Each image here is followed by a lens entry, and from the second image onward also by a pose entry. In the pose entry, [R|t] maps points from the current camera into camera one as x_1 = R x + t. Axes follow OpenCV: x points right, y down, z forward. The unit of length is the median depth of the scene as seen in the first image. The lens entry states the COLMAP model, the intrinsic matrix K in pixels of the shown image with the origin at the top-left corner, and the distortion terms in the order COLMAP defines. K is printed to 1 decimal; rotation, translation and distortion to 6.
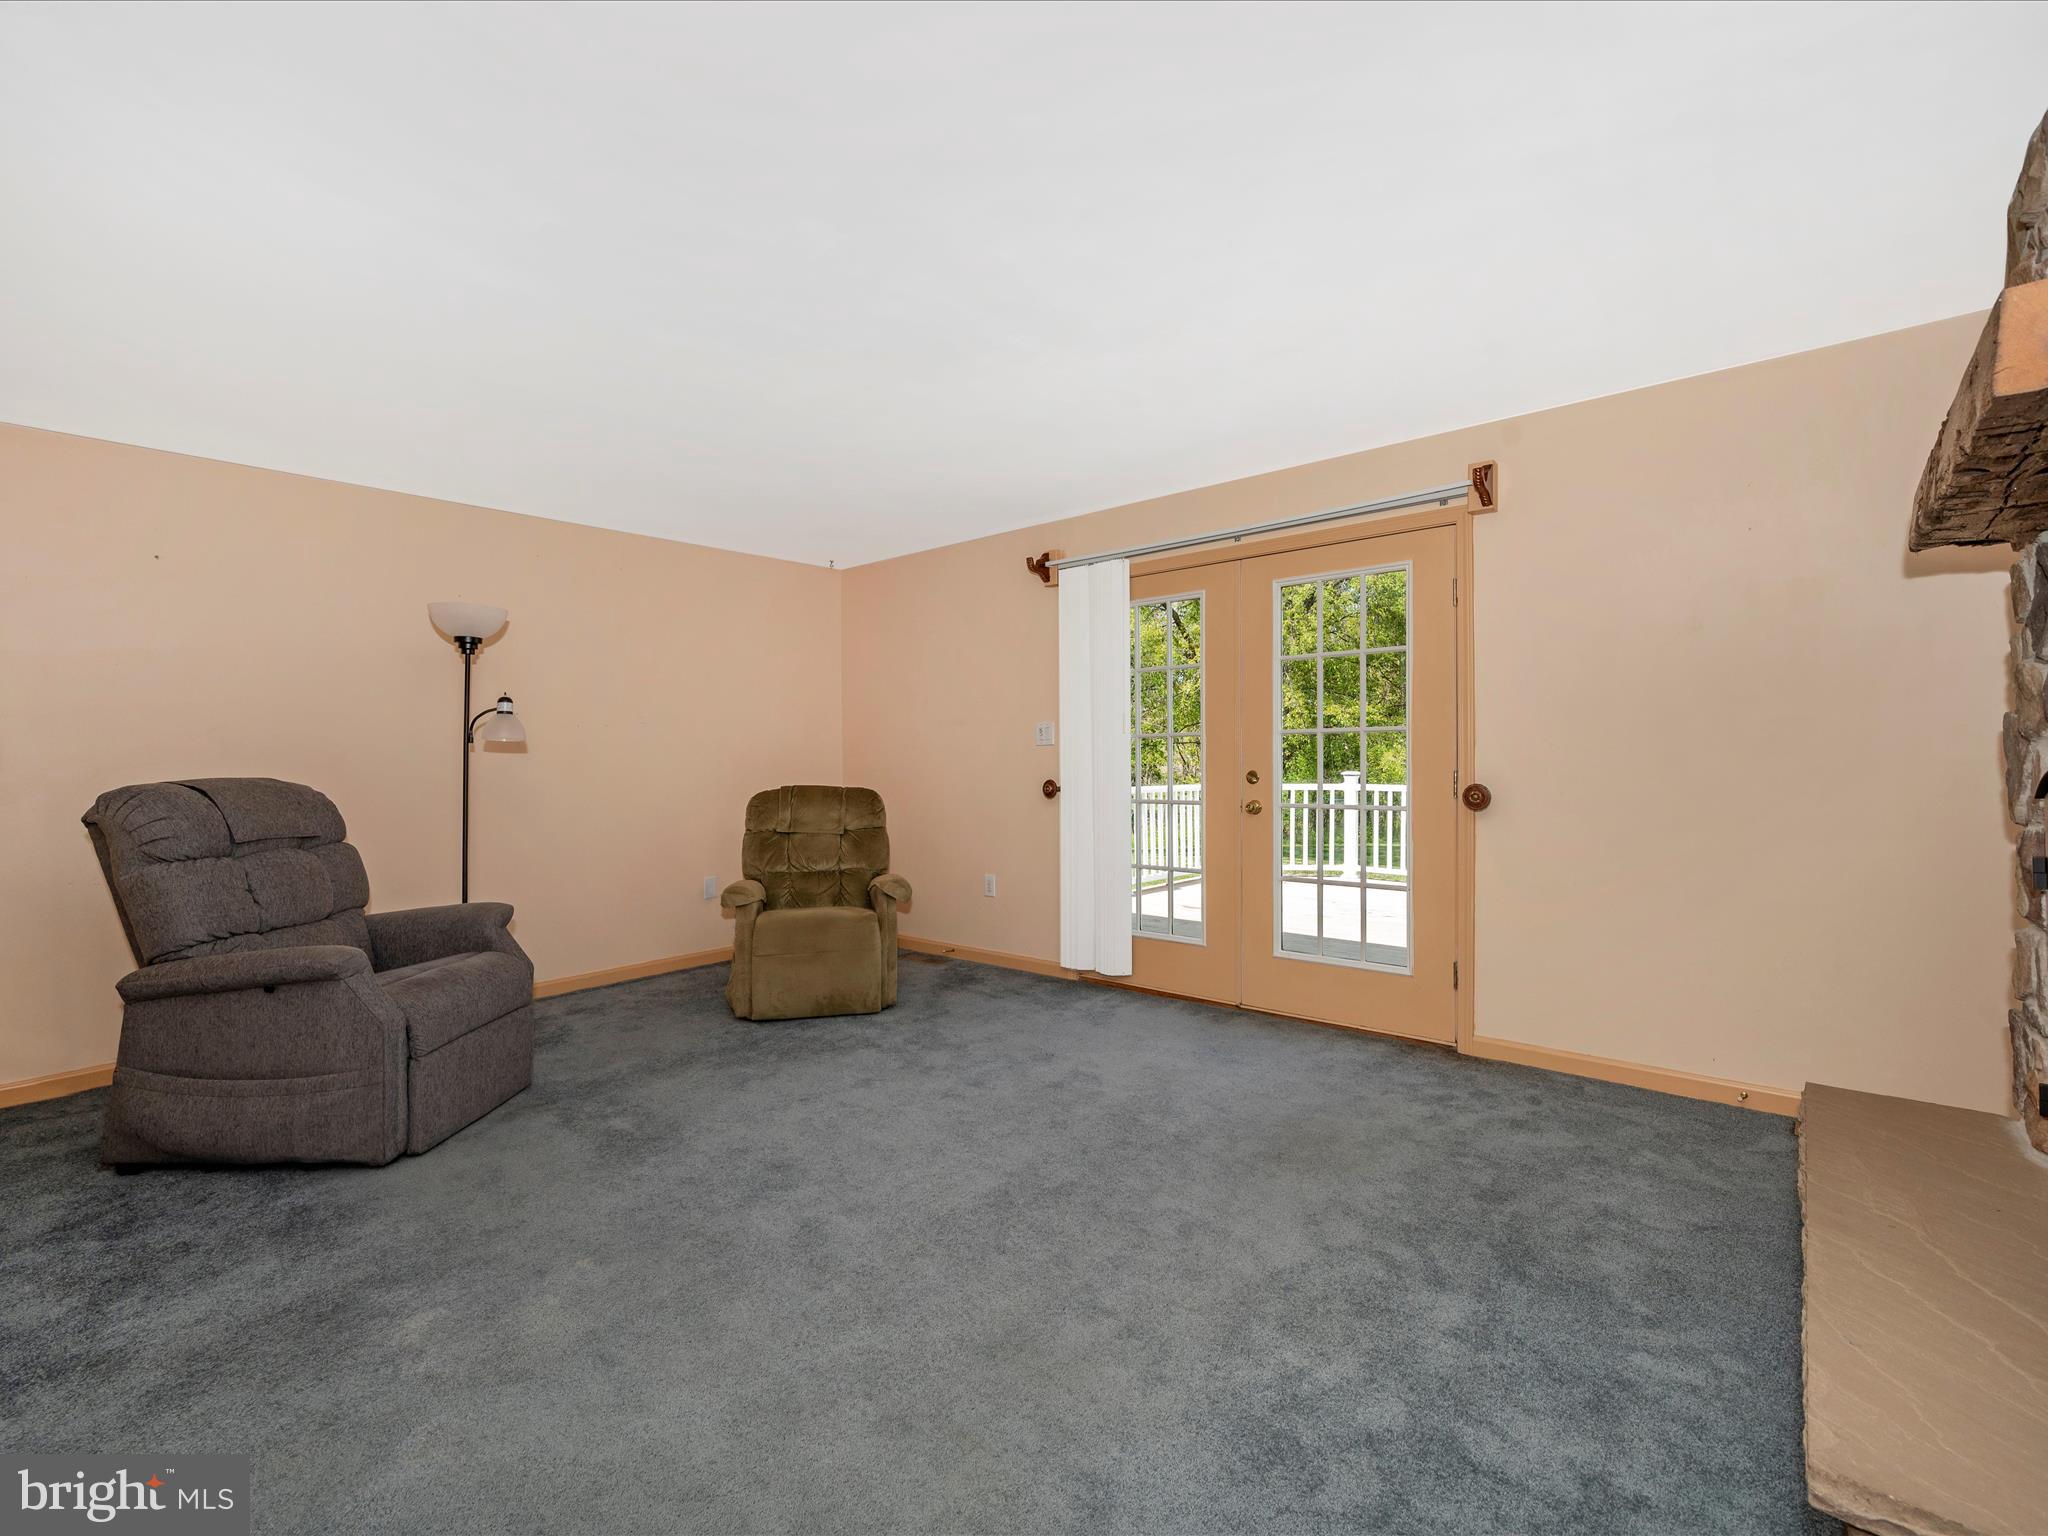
lens RADIAL K [[955.8, 0, 1026.6], [0, 955.8, 753.1], [0, 0, 1]] dist [0.018798, -0.001036]
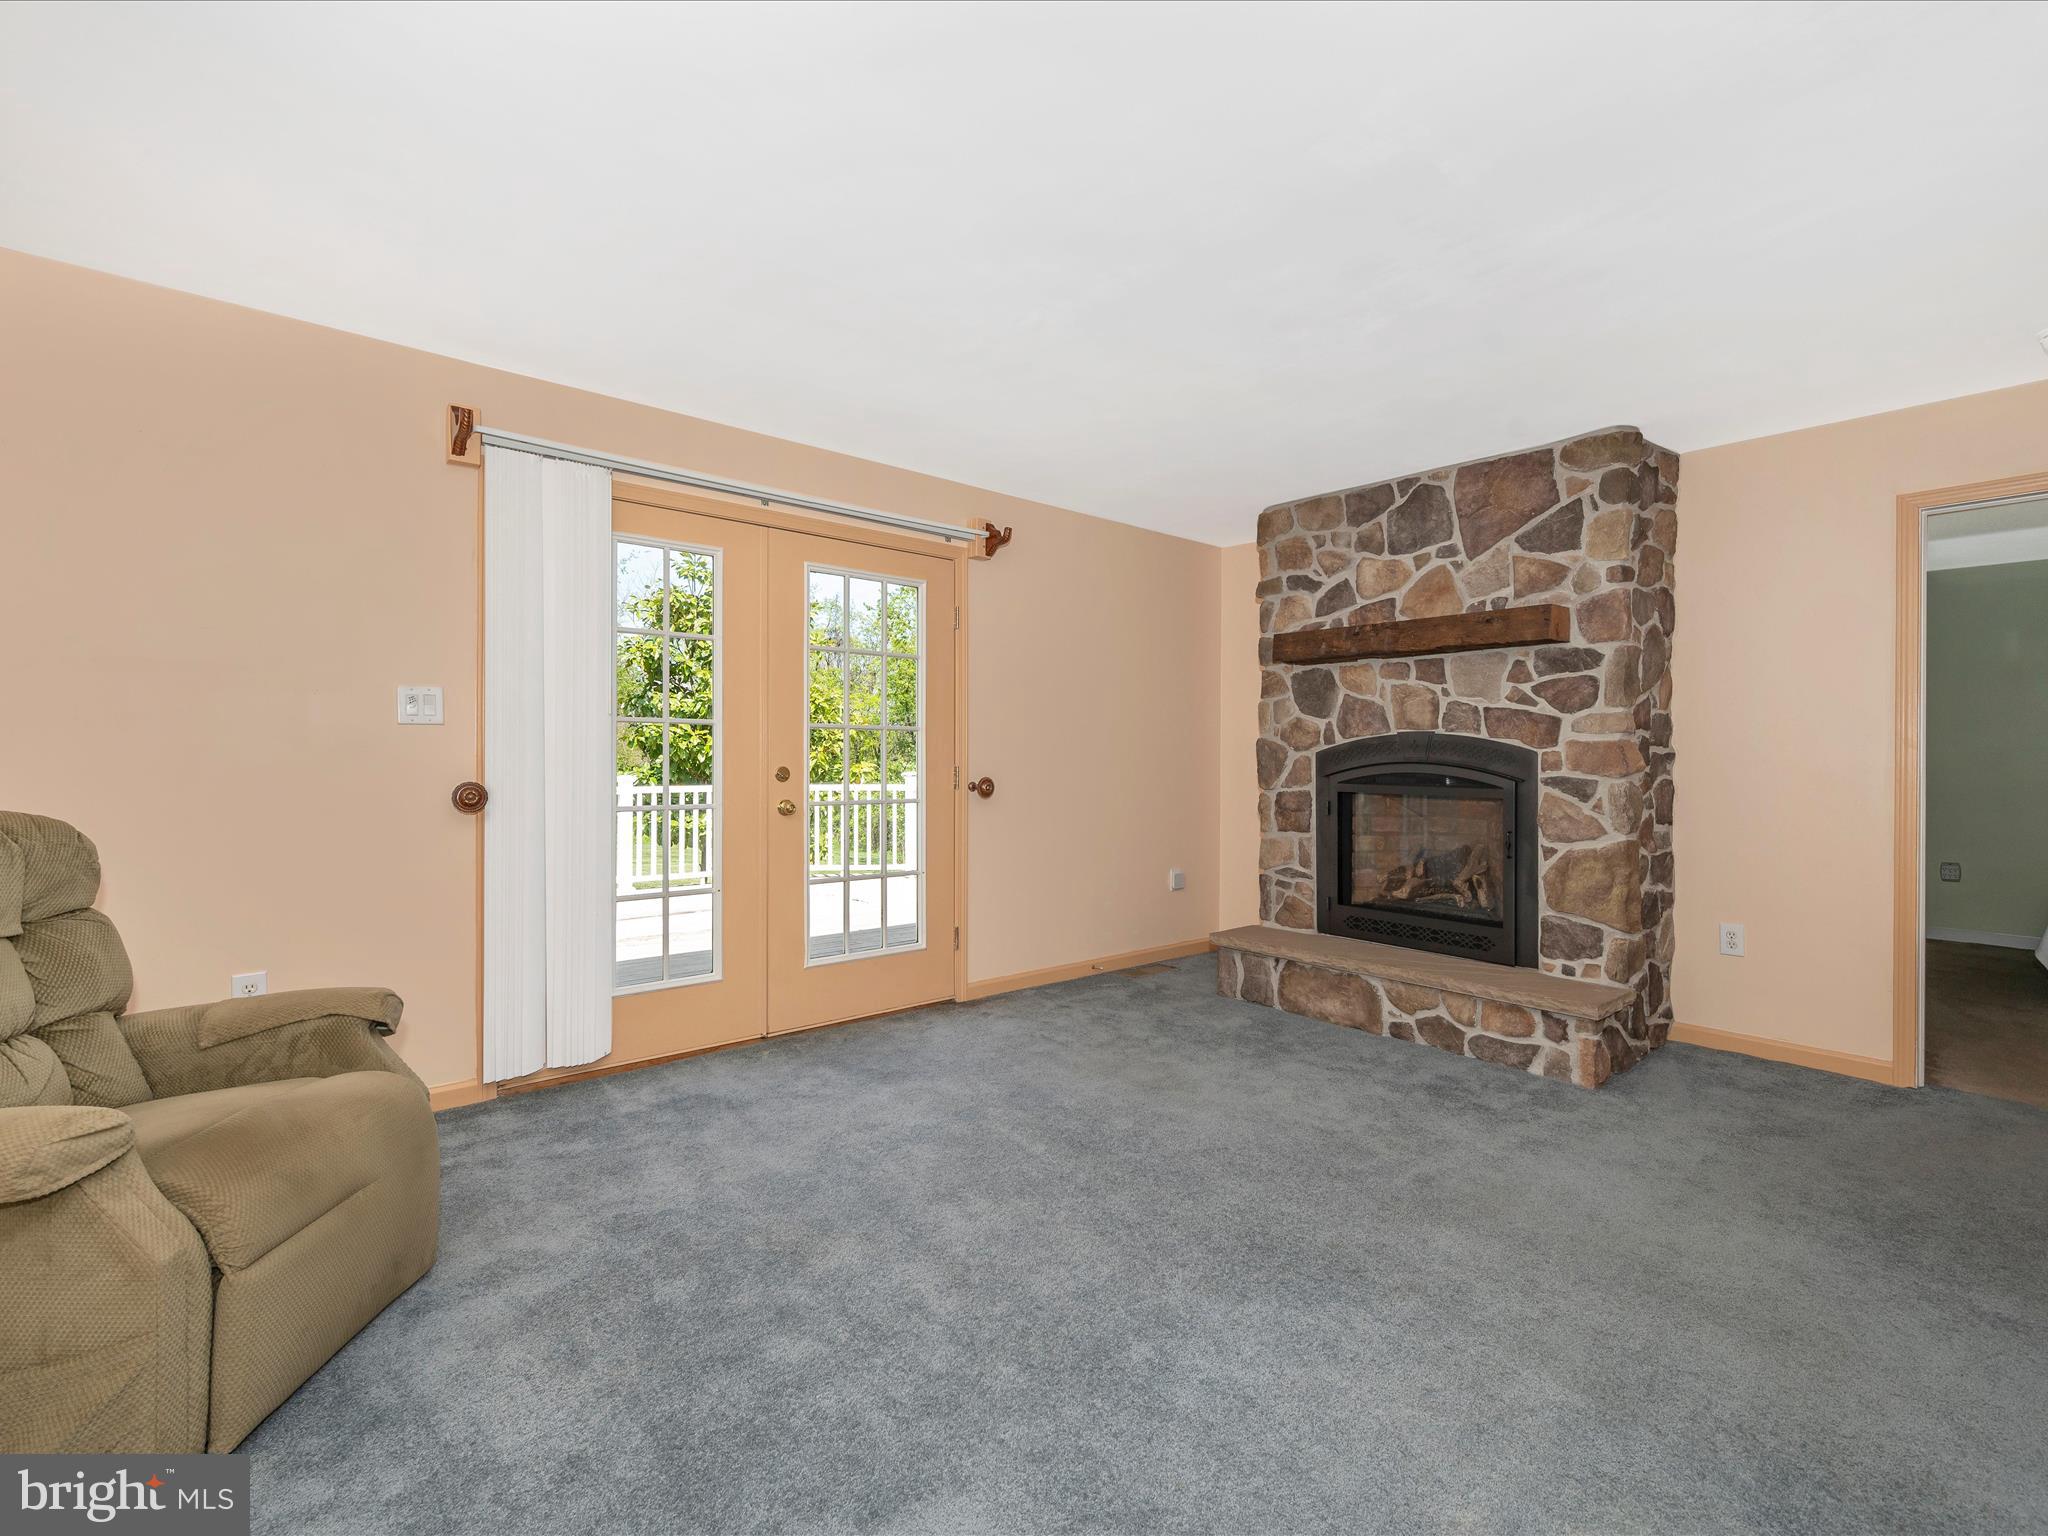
lens RADIAL K [[955.8, 0, 1029.6], [0, 955.8, 751.4], [0, 0, 1]] dist [0.018798, -0.001036]
pose [[0.117229, 0.017899, 0.992944, -0.627154], [-0.013467, 0.999774, -0.016432, 0.014827], [-0.993014, -0.011446, 0.117444, 0.661635]]
